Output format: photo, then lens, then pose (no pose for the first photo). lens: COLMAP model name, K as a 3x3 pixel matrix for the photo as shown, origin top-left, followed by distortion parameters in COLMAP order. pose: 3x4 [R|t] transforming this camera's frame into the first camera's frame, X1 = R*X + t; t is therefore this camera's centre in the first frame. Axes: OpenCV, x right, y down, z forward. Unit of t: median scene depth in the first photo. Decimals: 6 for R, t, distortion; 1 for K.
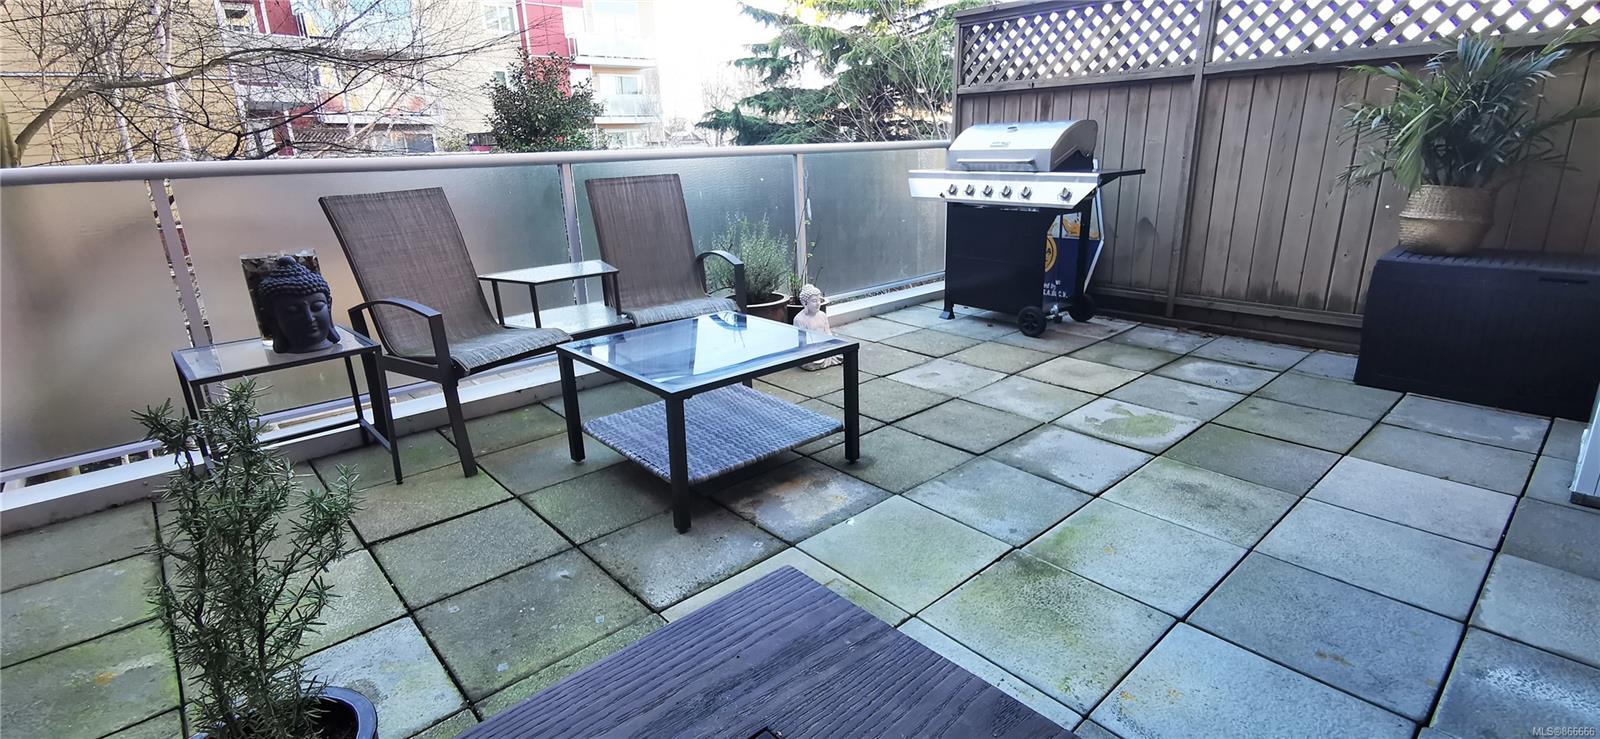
lens RADIAL K [[737.7, 0, 809.5], [0, 737.7, 359.3], [0, 0, 1]] dist [0.007692, -0.000015]
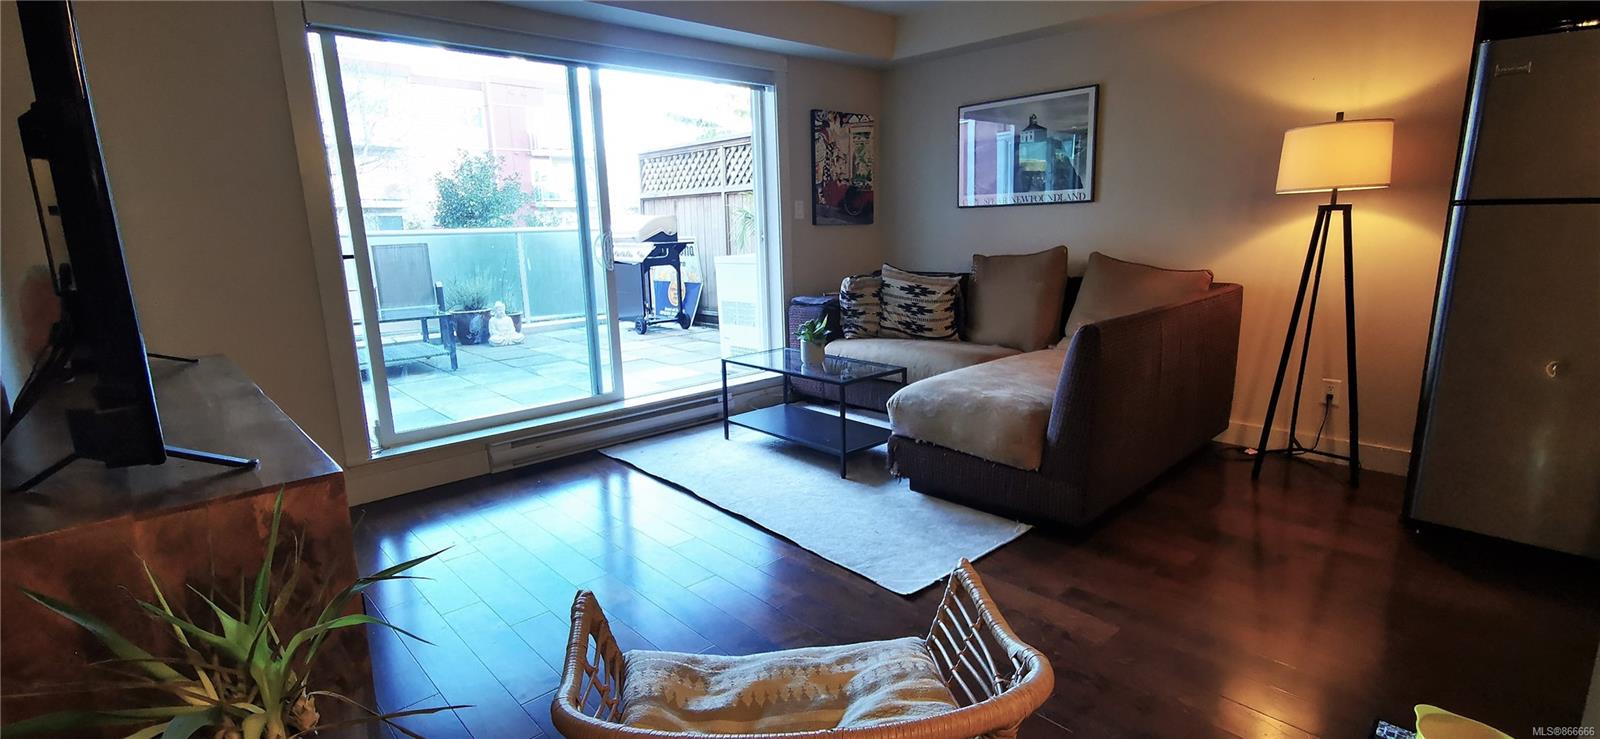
lens RADIAL K [[737.7, 0, 808.6], [0, 737.7, 372.6], [0, 0, 1]] dist [0.007692, -0.000015]
pose [[0.999944, -0.000681, 0.010572, 0.750299], [0.001591, 0.996269, -0.086290, 0.235456], [-0.010474, 0.086302, 0.996214, -0.836645]]
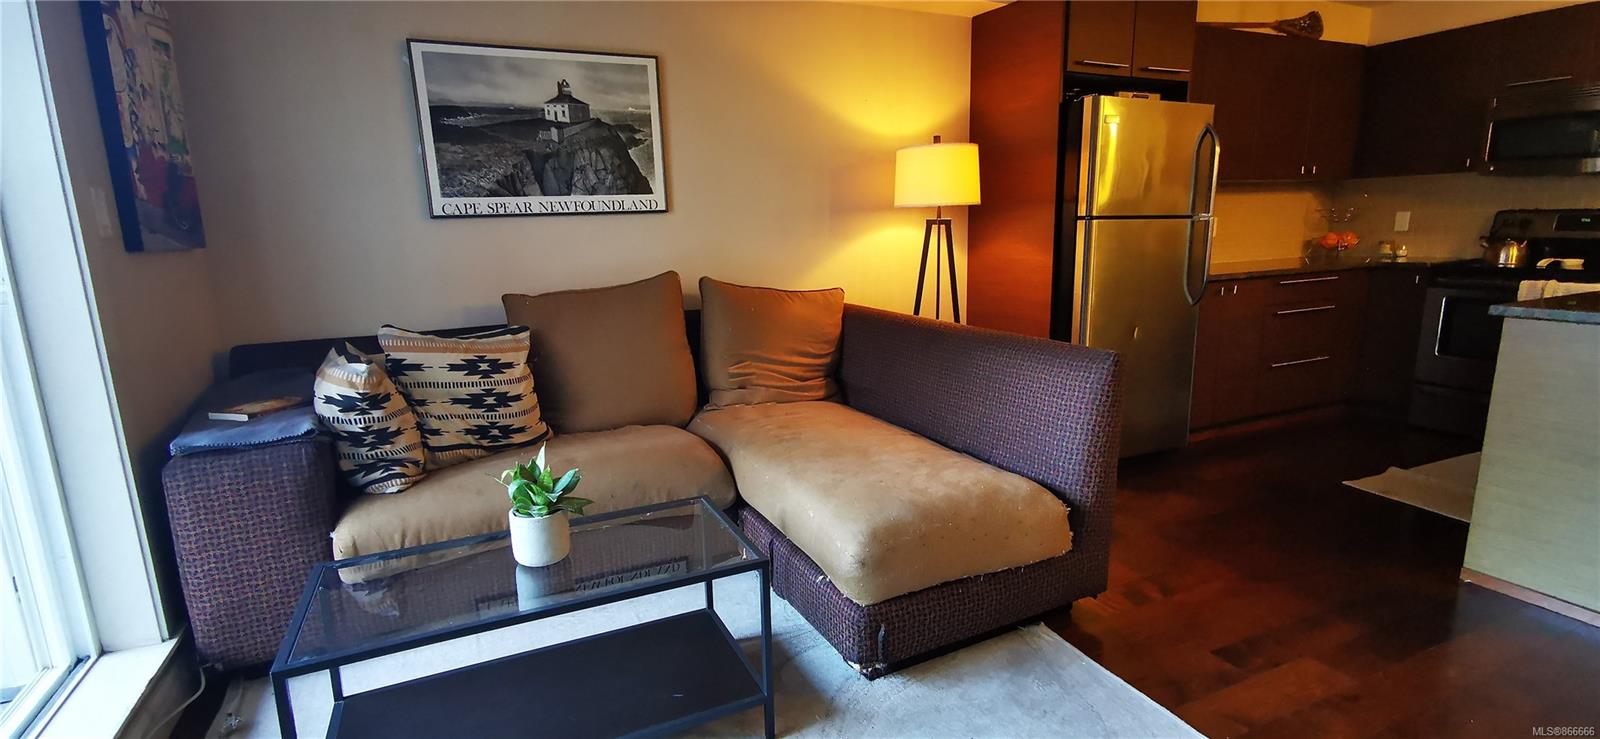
lens RADIAL K [[737.7, 0, 799.8], [0, 737.7, 376.3], [0, 0, 1]] dist [0.007692, -0.000015]
pose [[0.302691, -0.179380, 0.936056, 0.429530], [0.285710, 0.954039, 0.090437, 0.040963], [-0.909257, 0.240066, 0.340029, -0.173607]]
